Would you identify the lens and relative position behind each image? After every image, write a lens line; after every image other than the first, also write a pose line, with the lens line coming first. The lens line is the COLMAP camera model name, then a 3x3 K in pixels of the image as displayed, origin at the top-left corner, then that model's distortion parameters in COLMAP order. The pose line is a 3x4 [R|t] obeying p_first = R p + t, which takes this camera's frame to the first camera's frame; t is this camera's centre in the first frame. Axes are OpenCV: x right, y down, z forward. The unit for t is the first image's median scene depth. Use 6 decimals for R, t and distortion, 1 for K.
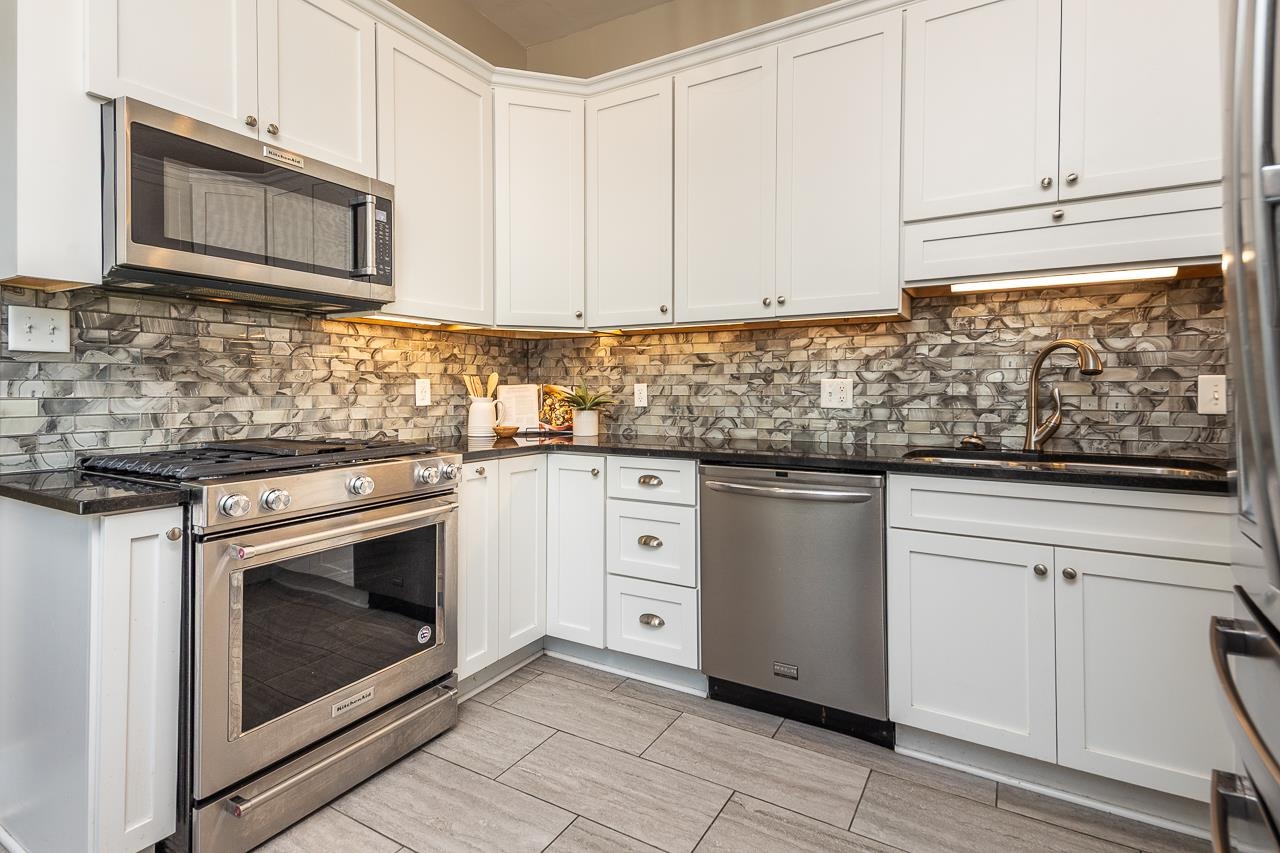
lens RADIAL K [[615.6, 0, 652.7], [0, 615.6, 391.1], [0, 0, 1]] dist [0.031681, -0.006786]
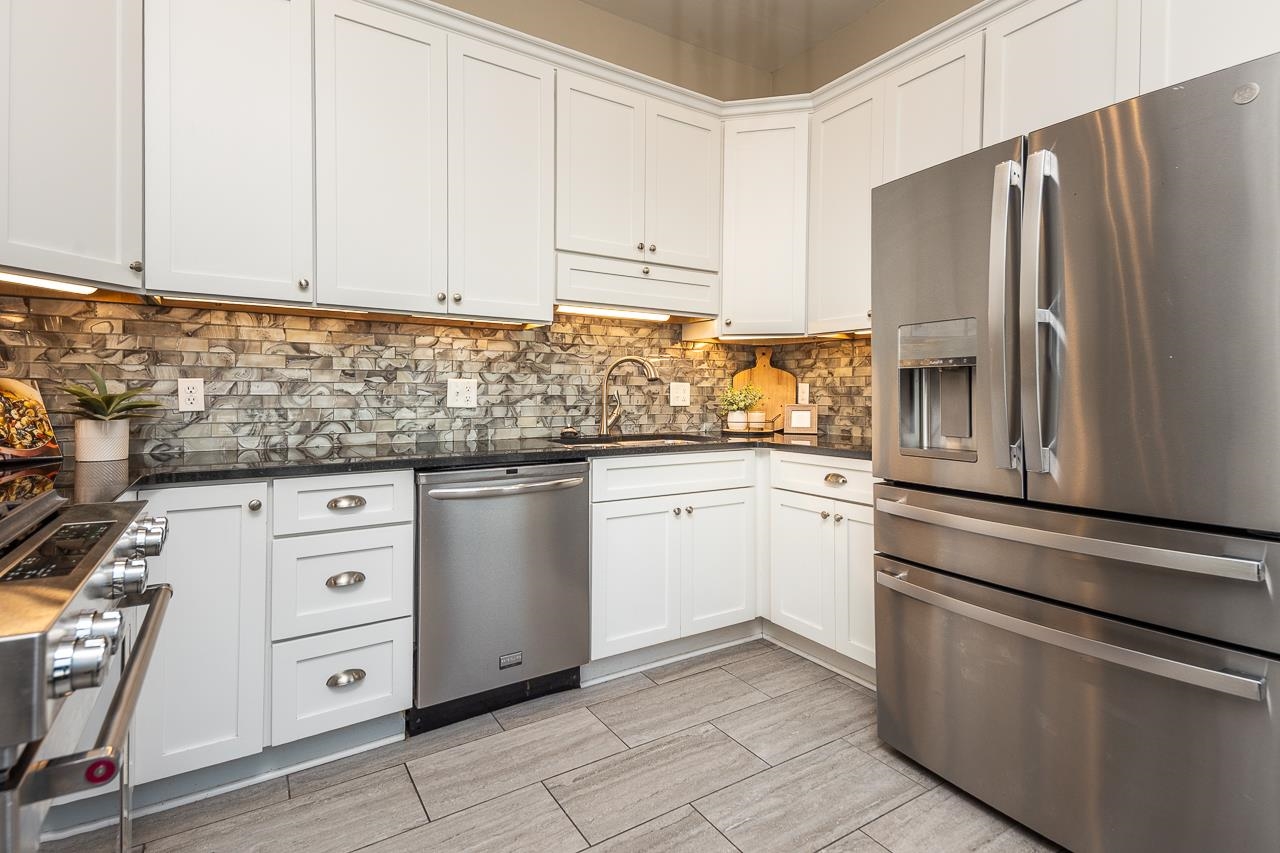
lens RADIAL K [[615.6, 0, 629.0], [0, 615.6, 393.4], [0, 0, 1]] dist [0.031681, -0.006786]
pose [[0.467823, 0.001160, 0.883821, -0.533611], [-0.005793, 0.999982, 0.001753, 0.000998], [-0.883803, -0.005940, 0.467821, 0.300453]]
